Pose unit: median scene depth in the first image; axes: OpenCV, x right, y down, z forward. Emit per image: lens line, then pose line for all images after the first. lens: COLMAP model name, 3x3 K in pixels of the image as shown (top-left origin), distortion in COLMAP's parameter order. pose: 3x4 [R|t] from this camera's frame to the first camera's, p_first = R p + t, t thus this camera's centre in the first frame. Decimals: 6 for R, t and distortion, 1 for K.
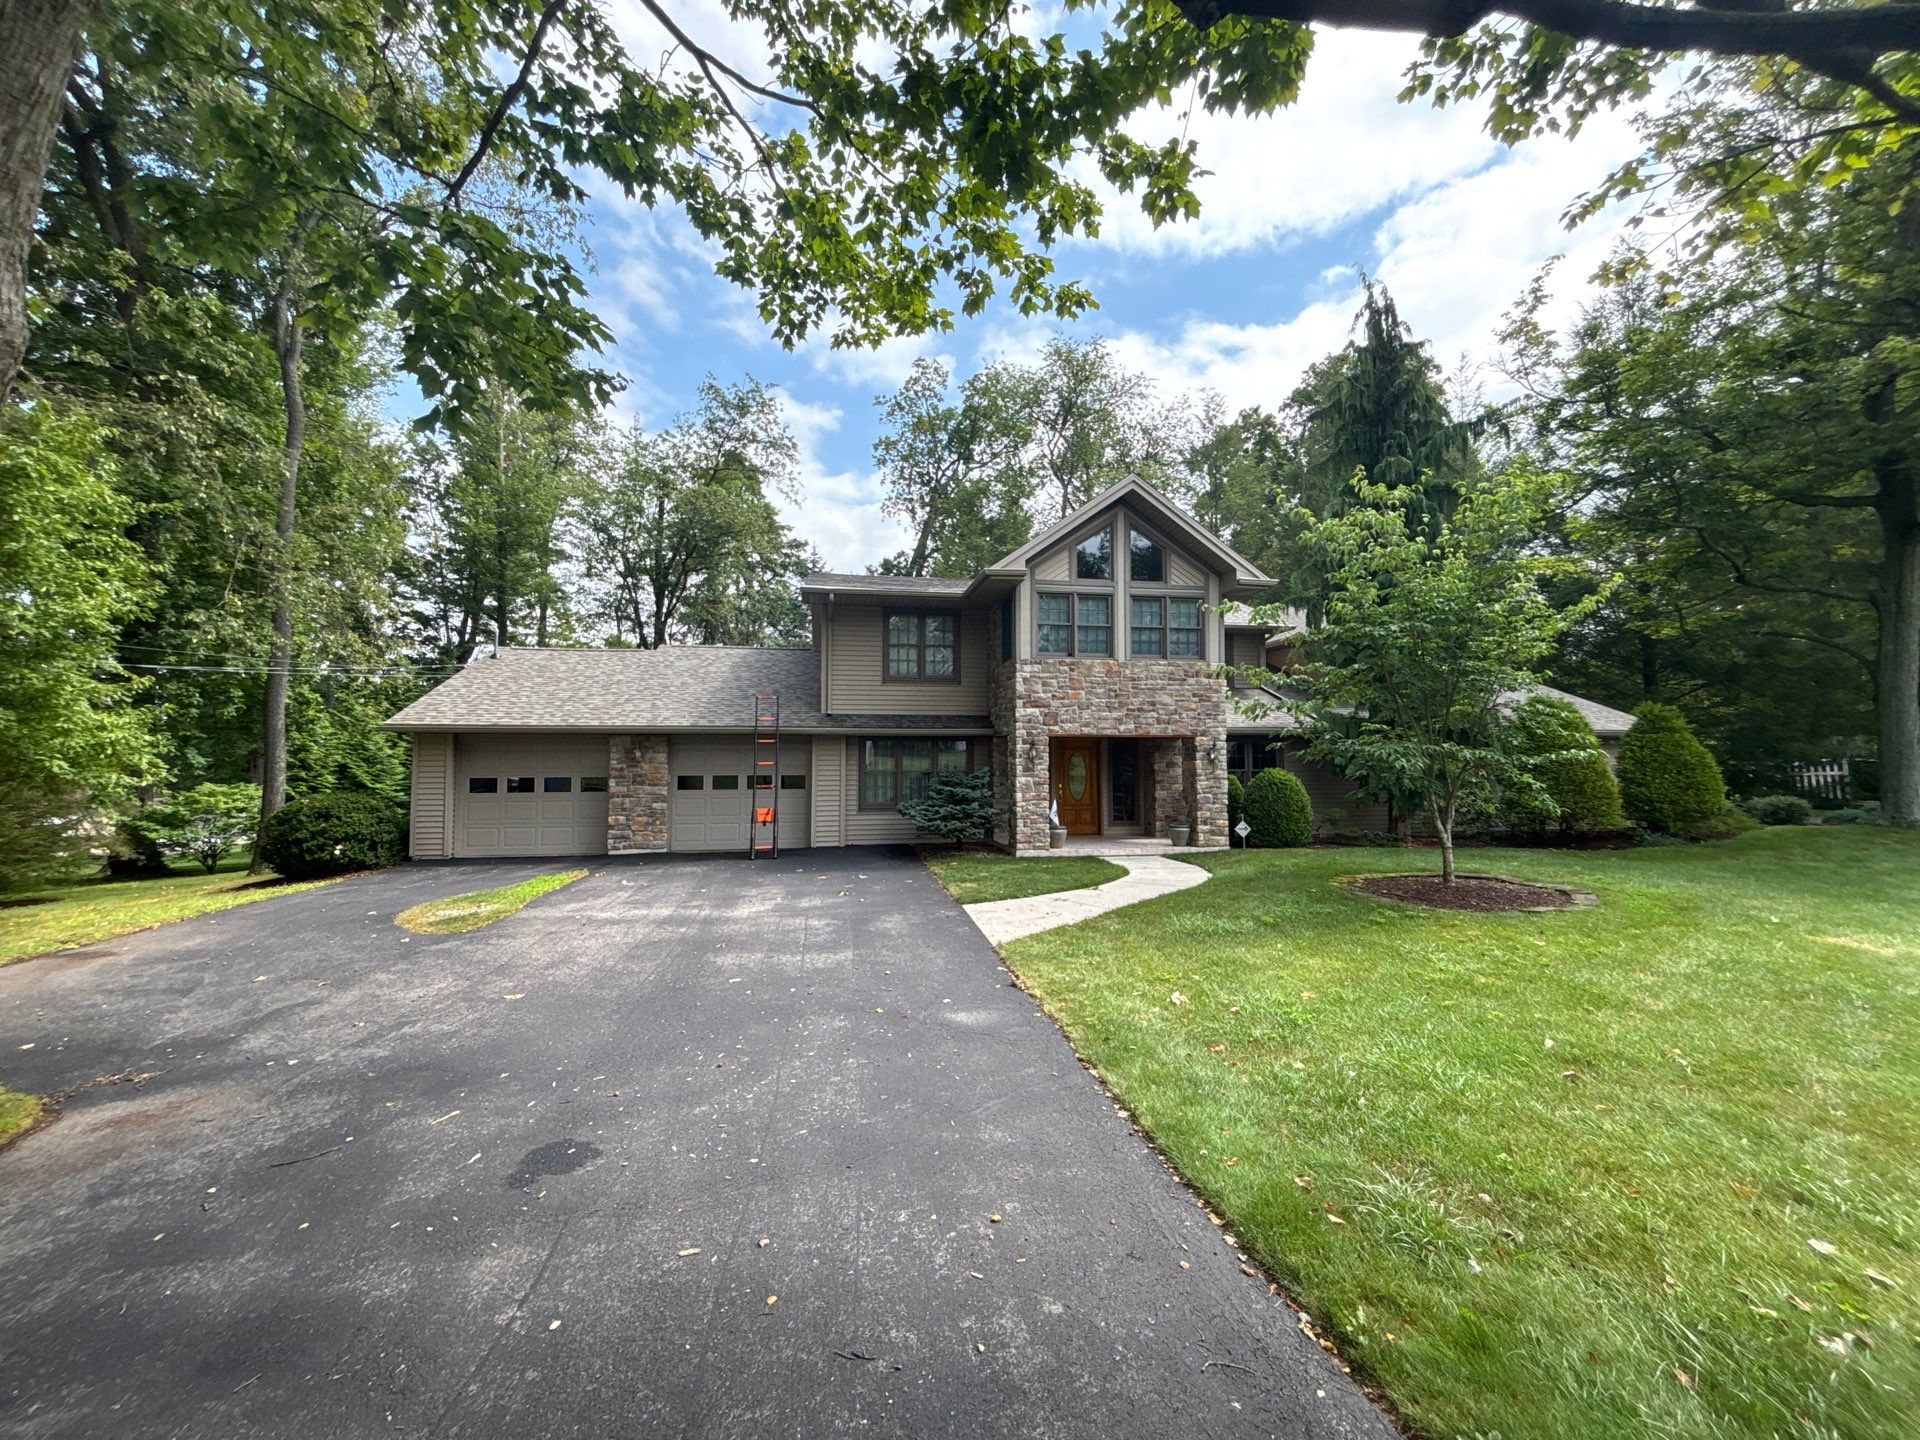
lens RADIAL K [[769.5, 0, 945.7], [0, 769.5, 720.8], [0, 0, 1]] dist [-0.003634, -0.000594]
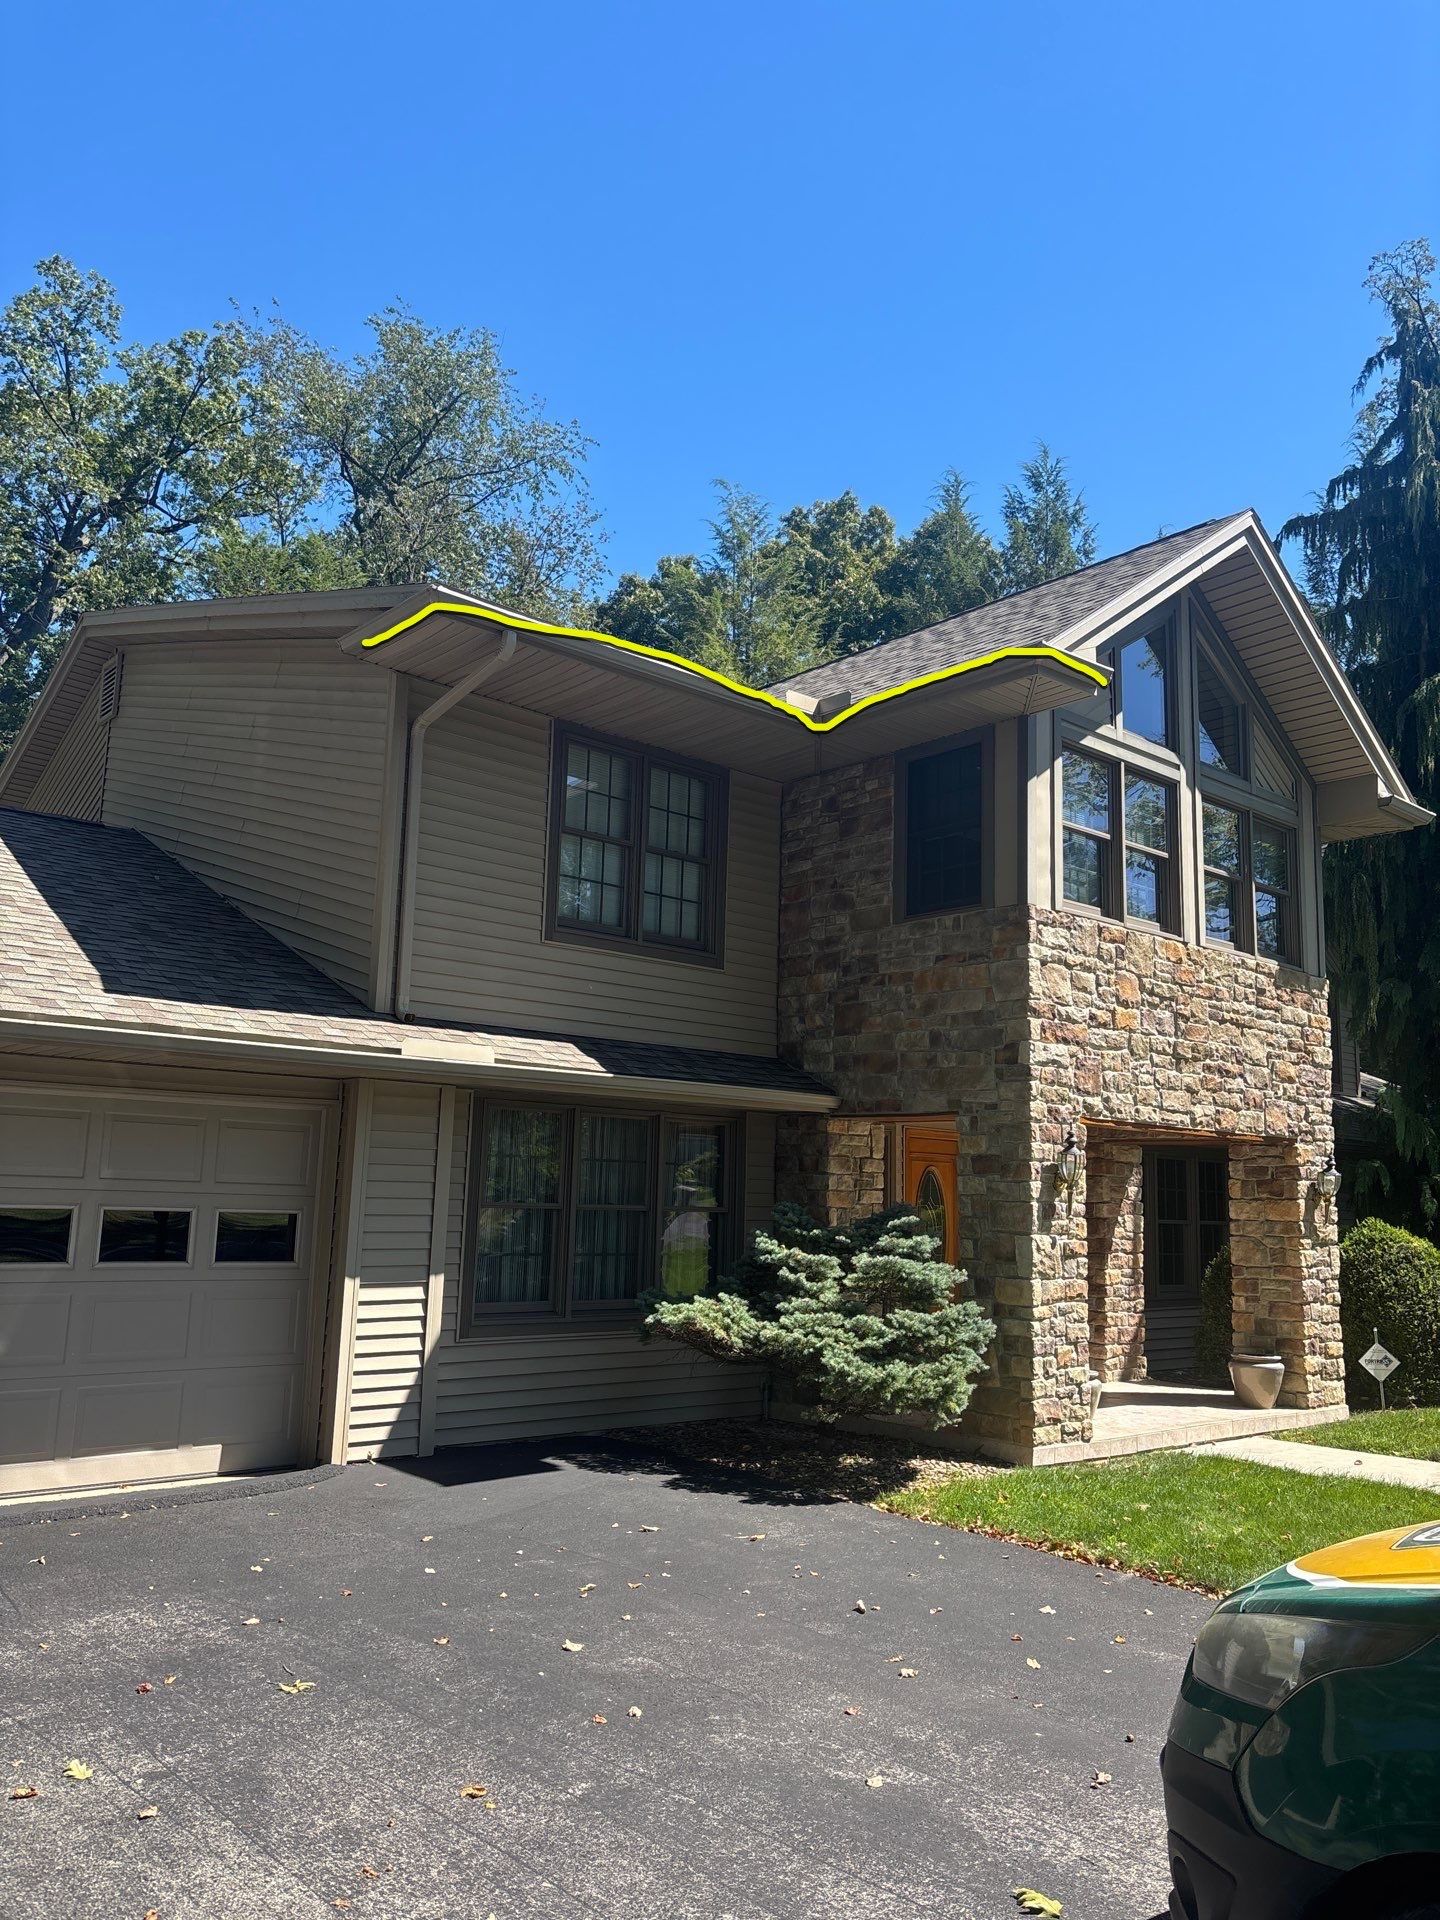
lens RADIAL K [[1437.7, 0, 707.5], [0, 1437.7, 963.3], [0, 0, 1]] dist [0.043379, -0.055493]
pose [[0.849641, 0.112281, 0.515270, -0.382468], [-0.059678, 0.991266, -0.117600, 0.035936], [-0.523974, 0.069168, 0.848921, 0.487521]]
